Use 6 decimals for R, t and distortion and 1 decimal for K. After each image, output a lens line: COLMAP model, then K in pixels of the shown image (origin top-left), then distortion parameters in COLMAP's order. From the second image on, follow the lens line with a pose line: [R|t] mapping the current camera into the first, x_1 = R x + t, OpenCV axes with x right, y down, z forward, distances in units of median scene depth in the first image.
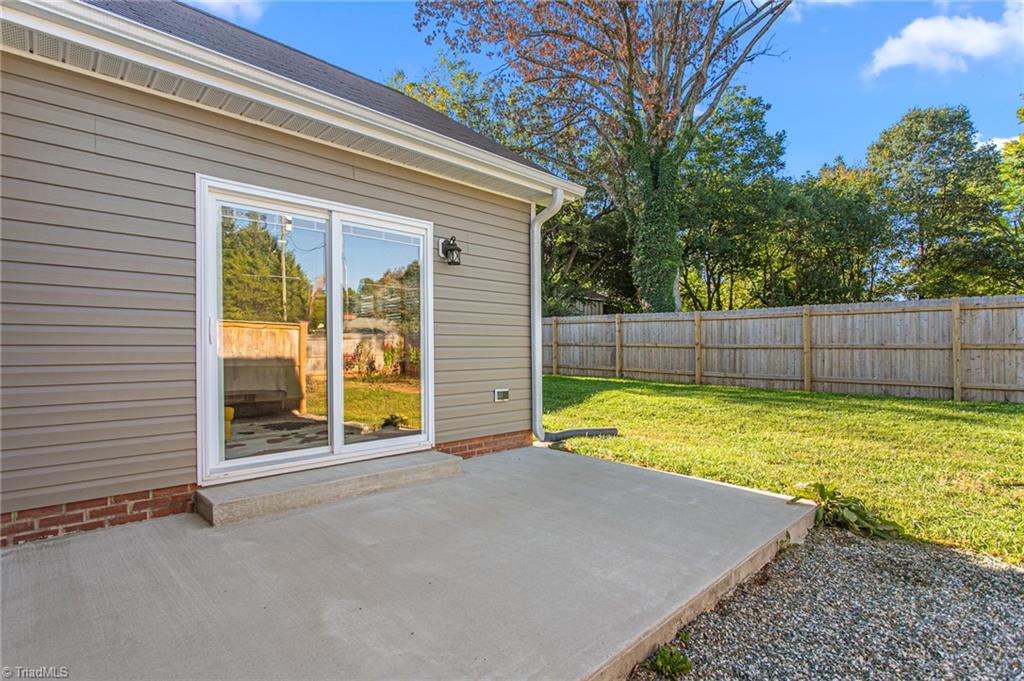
lens RADIAL K [[497.2, 0, 514.0], [0, 497.2, 348.3], [0, 0, 1]] dist [0.001022, 0.002363]
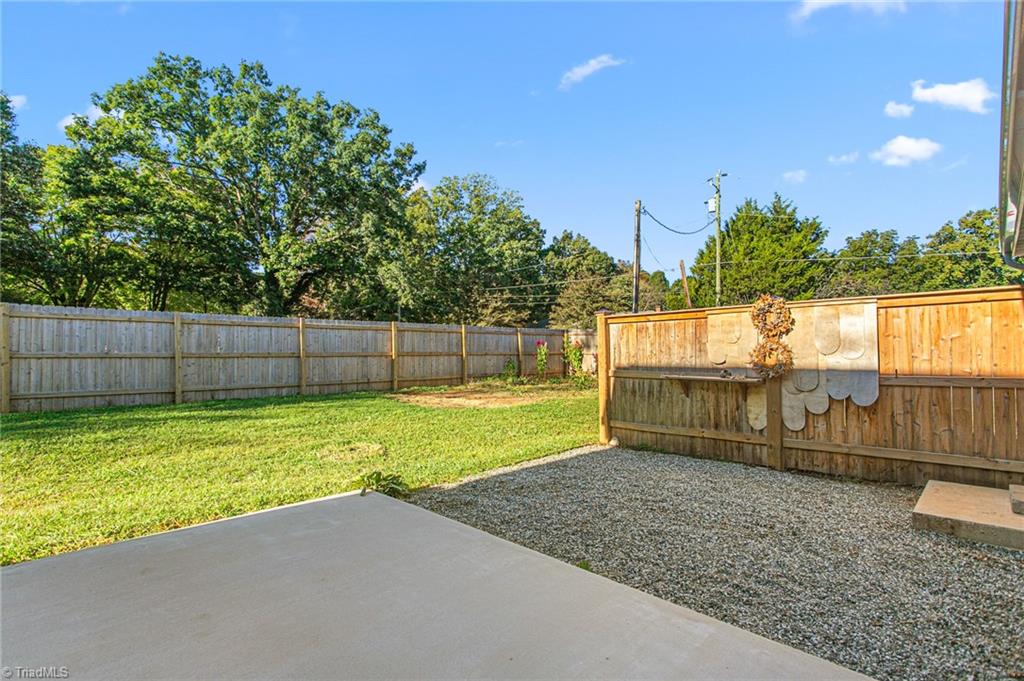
lens RADIAL K [[497.2, 0, 520.7], [0, 497.2, 345.0], [0, 0, 1]] dist [0.001022, 0.002363]
pose [[-0.041004, 0.009186, 0.999117, -0.261334], [-0.003082, 0.999952, -0.009320, -0.018035], [-0.999154, -0.003461, -0.040974, 0.253868]]
